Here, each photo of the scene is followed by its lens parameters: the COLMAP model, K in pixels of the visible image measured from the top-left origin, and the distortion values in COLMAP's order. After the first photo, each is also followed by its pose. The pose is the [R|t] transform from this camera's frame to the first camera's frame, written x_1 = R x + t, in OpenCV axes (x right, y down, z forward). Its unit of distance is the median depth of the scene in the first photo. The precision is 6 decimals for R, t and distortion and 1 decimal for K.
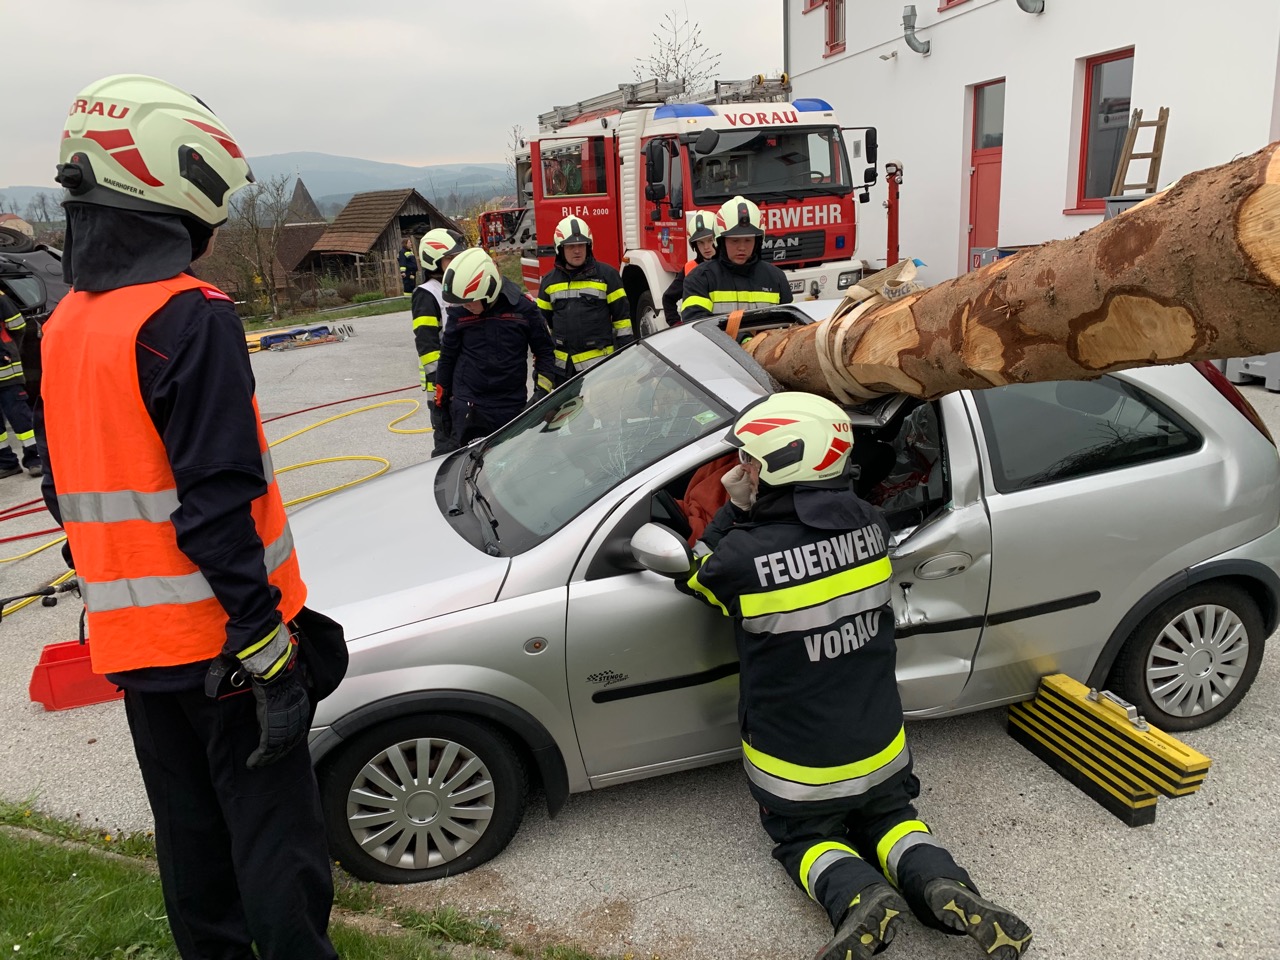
lens RADIAL K [[949.6, 0, 637.2], [0, 949.6, 463.3], [0, 0, 1]] dist [0.025575, -0.026972]
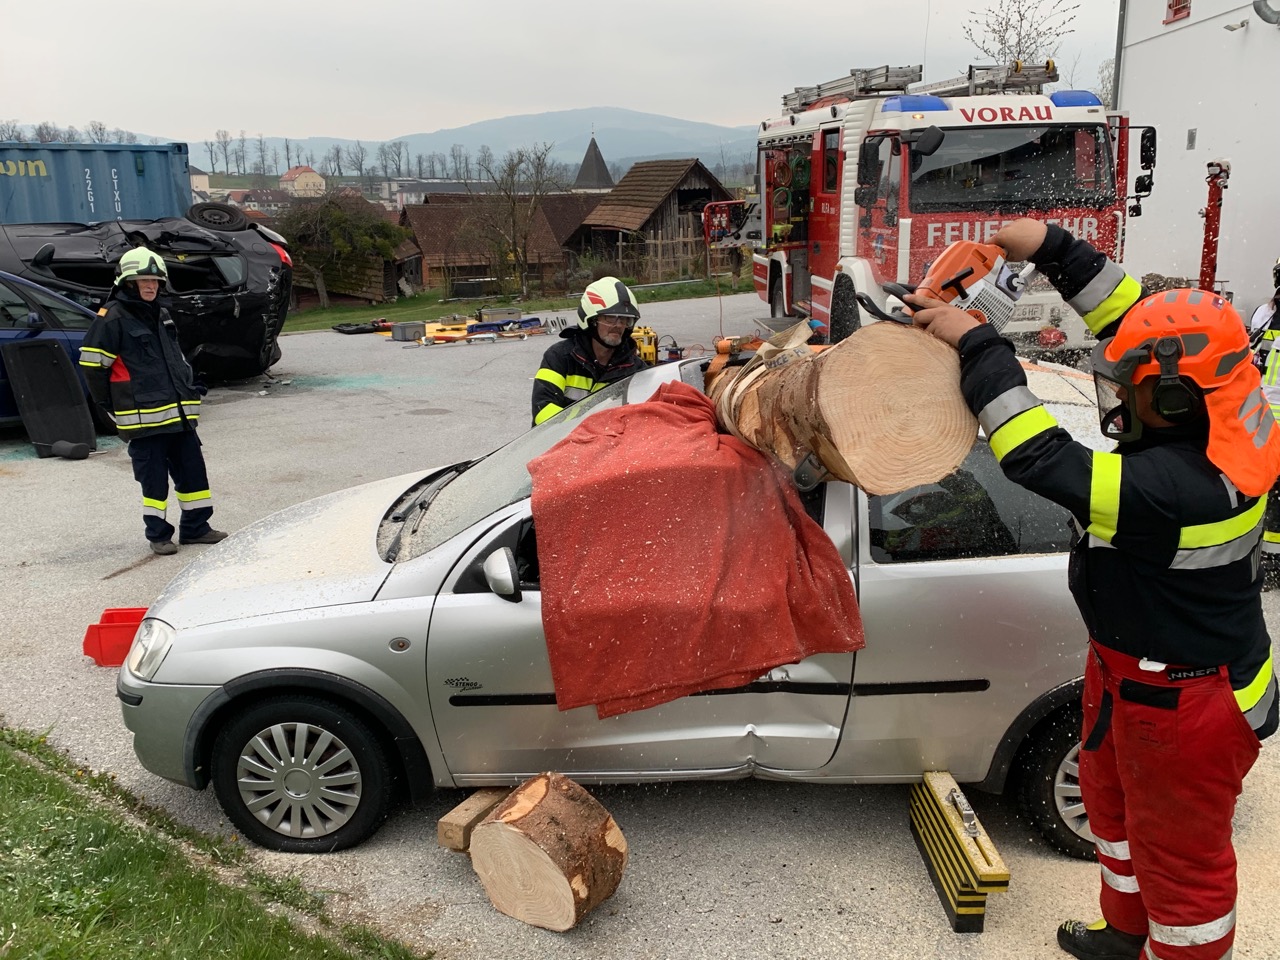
lens RADIAL K [[1139.8, 0, 653.4], [0, 1139.8, 480.6], [0, 0, 1]] dist [0.035000, -0.054749]
pose [[0.960146, 0.105653, -0.258759, 0.118028], [-0.106559, 0.994250, 0.010563, -0.012113], [0.258387, 0.017431, 0.965884, -0.060261]]
